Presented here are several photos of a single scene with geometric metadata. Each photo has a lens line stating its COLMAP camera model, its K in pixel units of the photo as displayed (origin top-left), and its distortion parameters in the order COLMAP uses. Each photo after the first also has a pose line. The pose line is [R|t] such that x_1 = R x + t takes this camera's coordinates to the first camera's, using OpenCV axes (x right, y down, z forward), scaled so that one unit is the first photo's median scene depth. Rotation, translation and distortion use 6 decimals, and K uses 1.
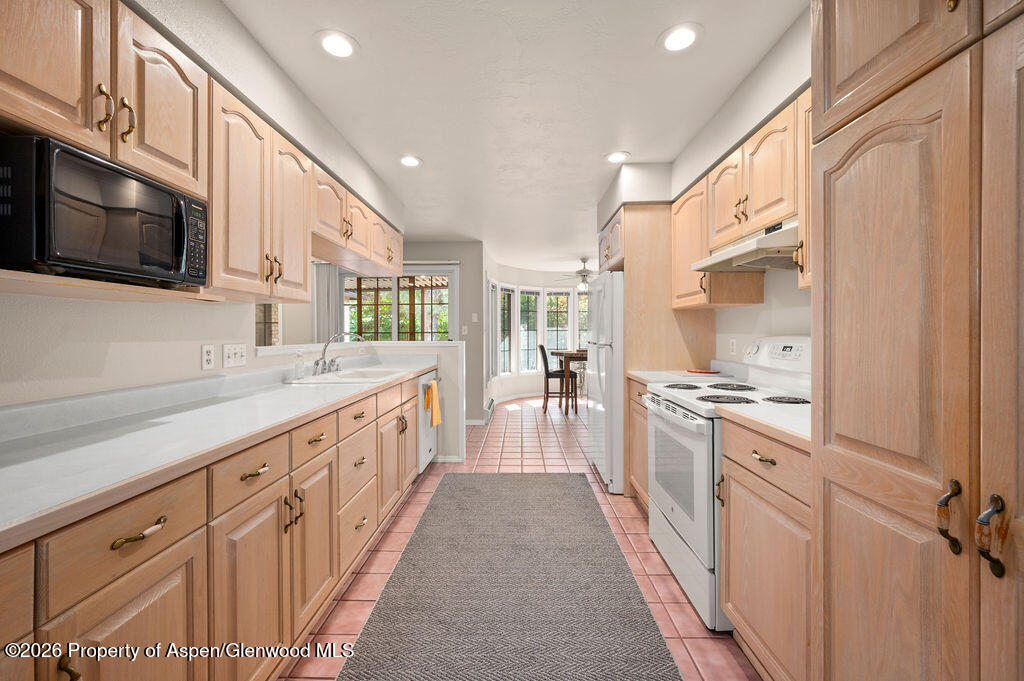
lens RADIAL K [[405.4, 0, 504.9], [0, 405.4, 336.8], [0, 0, 1]] dist [-0.008288, -0.000747]
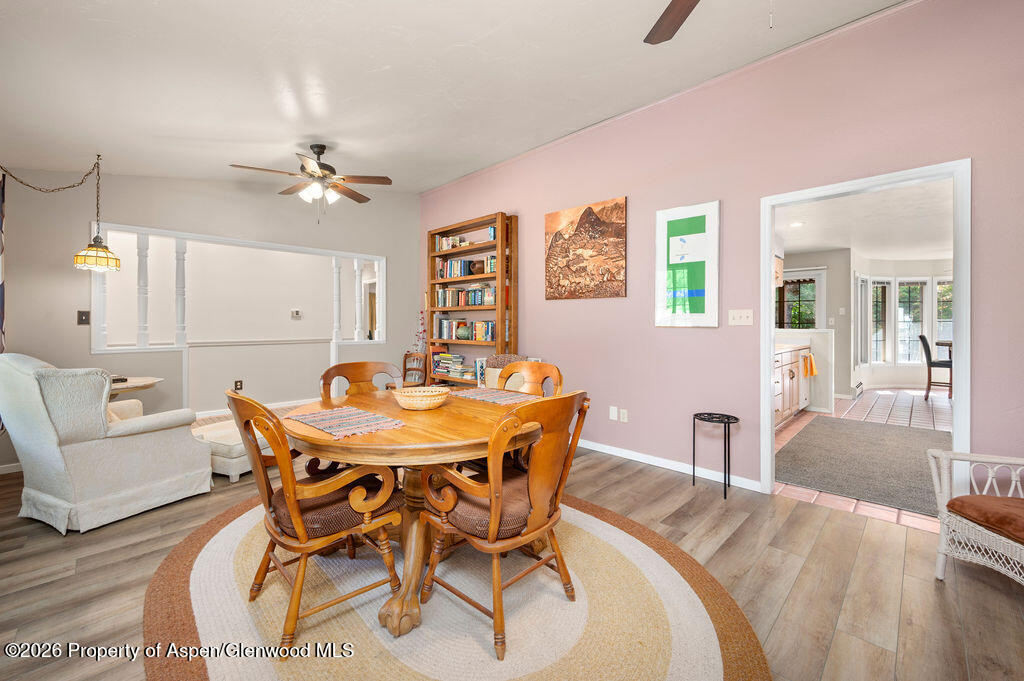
lens RADIAL K [[405.4, 0, 502.7], [0, 405.4, 324.4], [0, 0, 1]] dist [-0.008288, -0.000747]
pose [[0.720257, 0.008606, -0.693654, 0.064920], [-0.011019, 0.999939, 0.000964, 0.007277], [0.693619, 0.006949, 0.720308, -1.207096]]
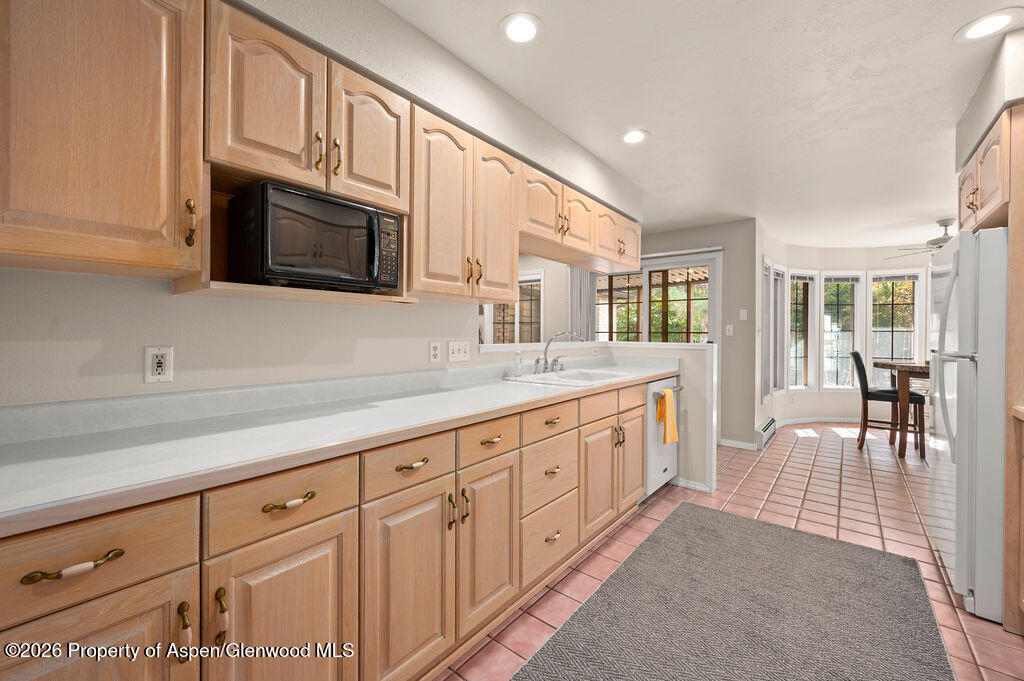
lens RADIAL K [[405.4, 0, 500.5], [0, 405.4, 335.3], [0, 0, 1]] dist [-0.008288, -0.000747]
pose [[0.783885, 0.013056, -0.620769, 0.093347], [-0.014757, 0.999888, 0.002395, -0.002323], [0.620731, 0.007283, 0.783990, 0.147044]]
